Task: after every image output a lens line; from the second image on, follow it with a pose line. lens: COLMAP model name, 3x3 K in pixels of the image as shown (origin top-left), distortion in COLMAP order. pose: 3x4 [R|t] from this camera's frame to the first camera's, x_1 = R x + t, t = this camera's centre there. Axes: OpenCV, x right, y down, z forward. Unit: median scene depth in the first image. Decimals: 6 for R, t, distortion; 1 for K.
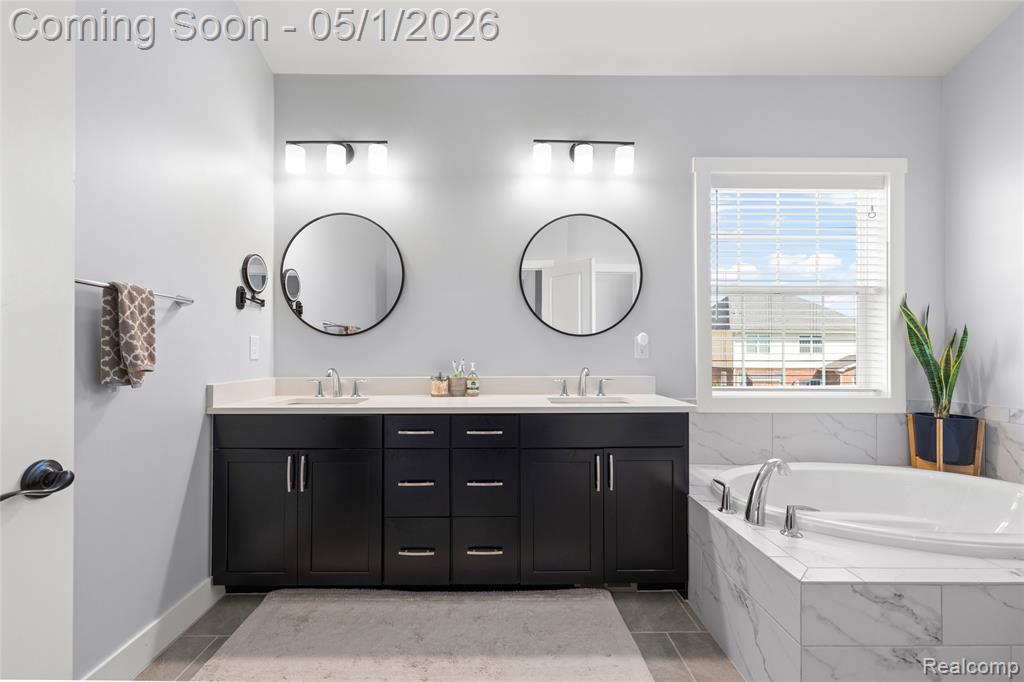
lens RADIAL K [[432.1, 0, 501.8], [0, 432.1, 343.2], [0, 0, 1]] dist [0.003313, 0.000291]
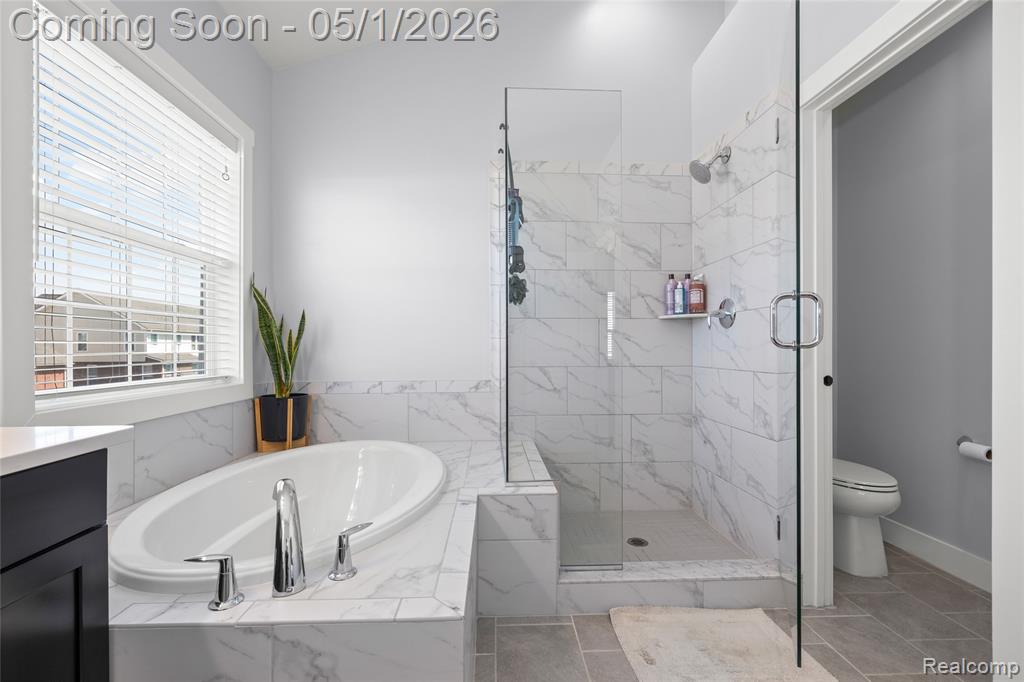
lens RADIAL K [[432.1, 0, 508.8], [0, 432.1, 344.2], [0, 0, 1]] dist [0.003313, 0.000291]
pose [[-0.022239, 0.005403, 0.999738, -0.031769], [-0.015543, 0.999863, -0.005749, 0.040243], [-0.999632, -0.015667, -0.022152, 0.471610]]
